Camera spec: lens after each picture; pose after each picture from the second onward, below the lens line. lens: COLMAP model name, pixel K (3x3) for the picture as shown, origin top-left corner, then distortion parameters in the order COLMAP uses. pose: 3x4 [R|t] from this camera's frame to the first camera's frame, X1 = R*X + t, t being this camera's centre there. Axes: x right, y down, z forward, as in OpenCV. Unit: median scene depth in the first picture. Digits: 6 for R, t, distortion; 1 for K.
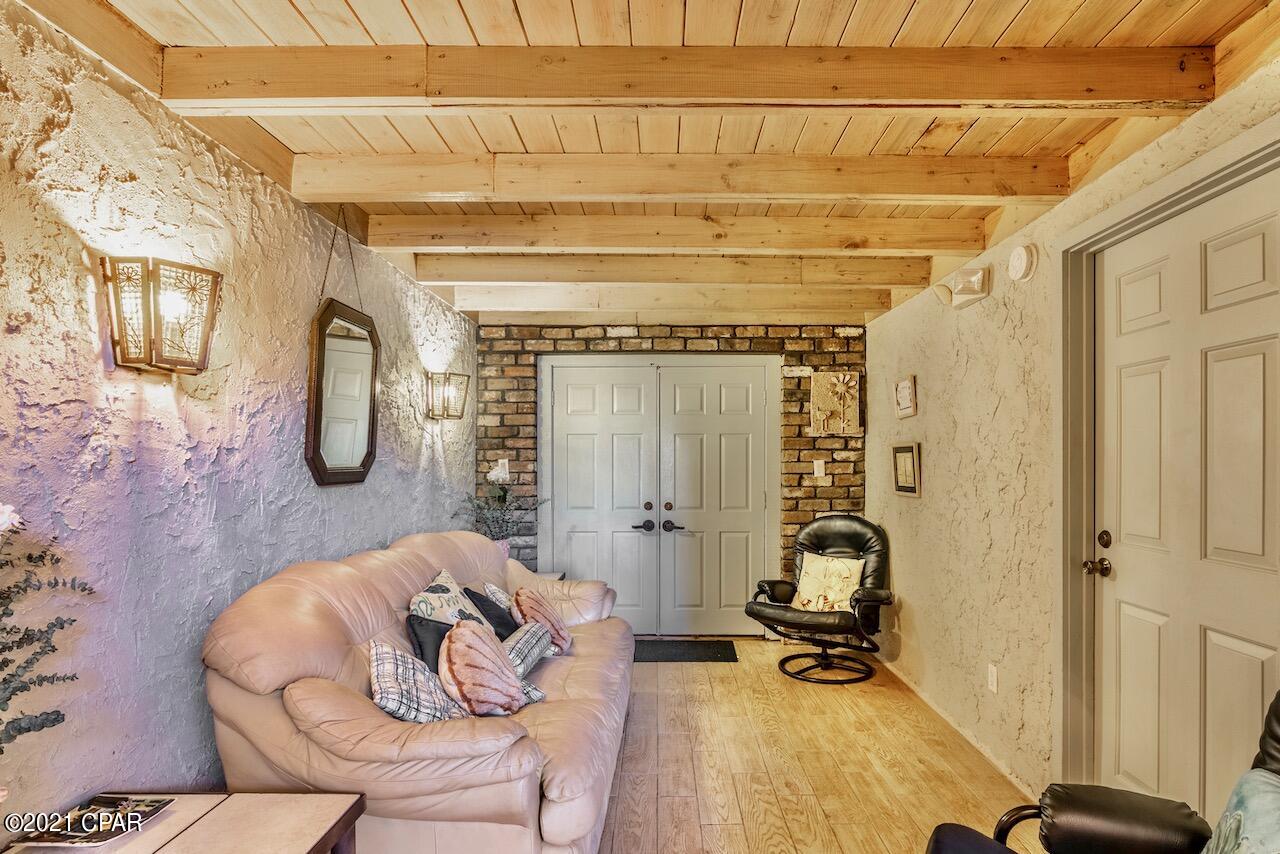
lens RADIAL K [[674.8, 0, 641.3], [0, 674.8, 455.9], [0, 0, 1]] dist [-0.000322, 0.000337]
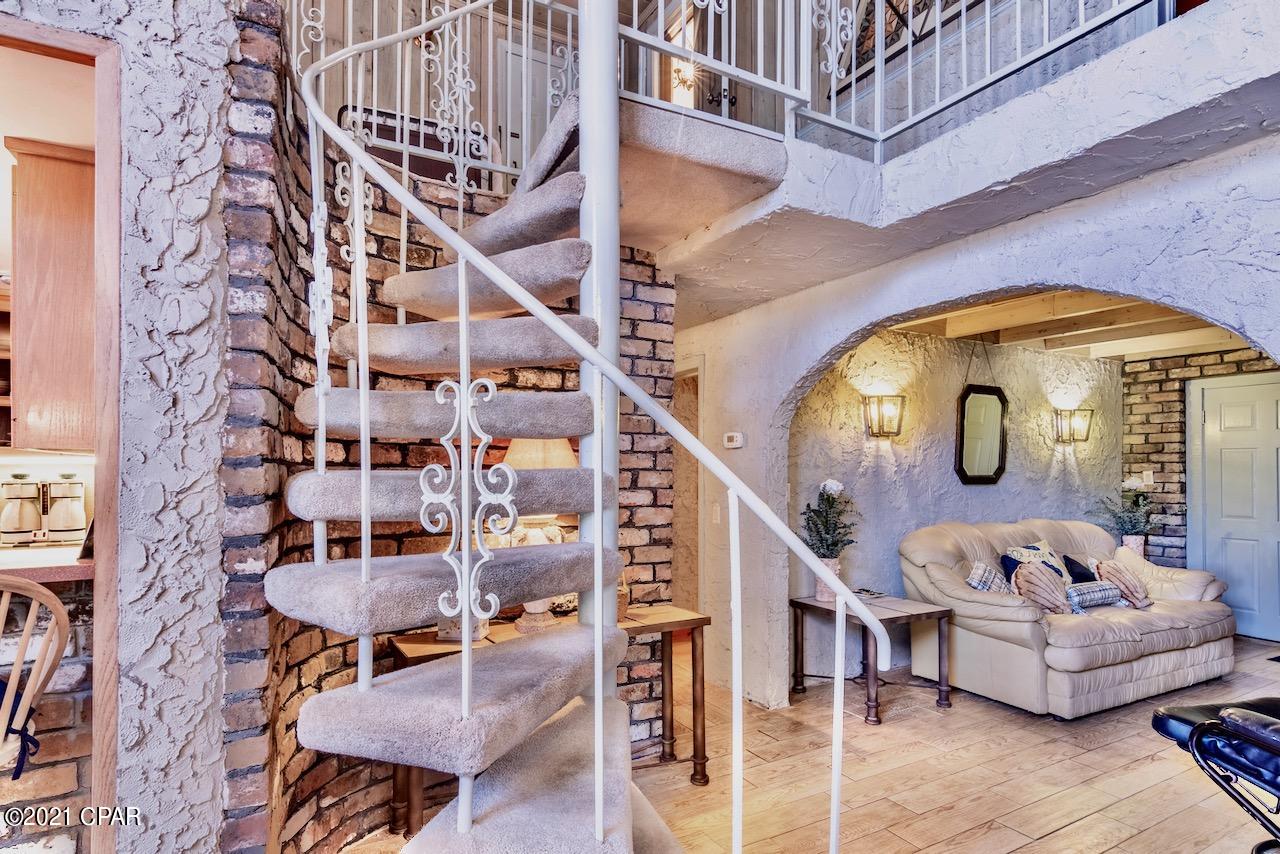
lens RADIAL K [[663.8, 0, 639.4], [0, 663.8, 466.8], [0, 0, 1]] dist [-0.000495, 0.000207]
pose [[0.518317, 0.001419, -0.855188, 0.433163], [-0.000551, 0.999999, 0.001326, -0.004929], [0.855189, -0.000216, 0.518317, -0.497148]]
